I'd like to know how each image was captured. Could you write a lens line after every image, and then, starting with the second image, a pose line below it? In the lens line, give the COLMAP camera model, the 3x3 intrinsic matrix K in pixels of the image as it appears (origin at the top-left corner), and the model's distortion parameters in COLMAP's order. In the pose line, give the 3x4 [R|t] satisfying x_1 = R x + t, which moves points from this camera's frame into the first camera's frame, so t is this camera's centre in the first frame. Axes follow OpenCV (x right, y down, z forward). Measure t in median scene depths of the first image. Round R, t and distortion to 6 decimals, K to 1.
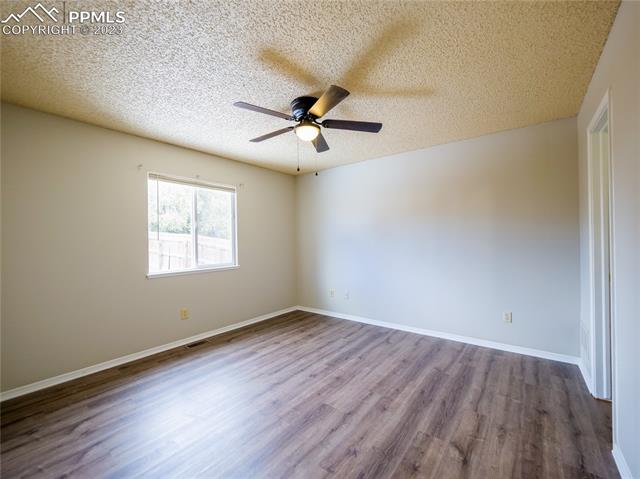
lens RADIAL K [[278.2, 0, 320.0], [0, 278.2, 239.5], [0, 0, 1]] dist [-0.002201, -0.000257]
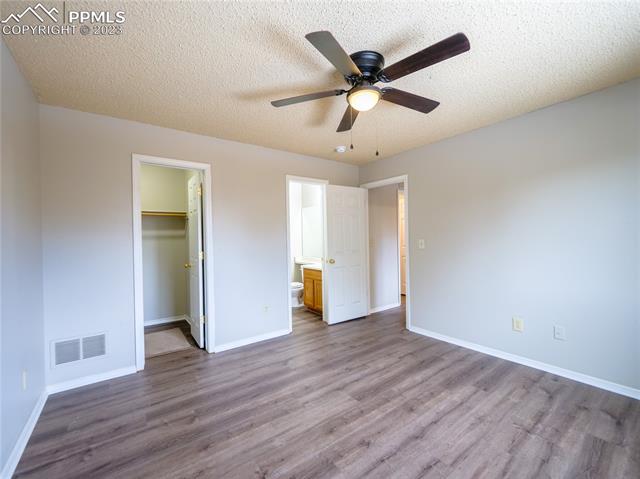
lens RADIAL K [[278.2, 0, 320.0], [0, 278.2, 239.5], [0, 0, 1]] dist [-0.002201, -0.000257]
pose [[-0.964719, 0.028131, 0.261774, -0.129145], [0.029773, 0.999554, 0.002309, 0.002015], [-0.261592, 0.010021, -0.965127, 1.977641]]
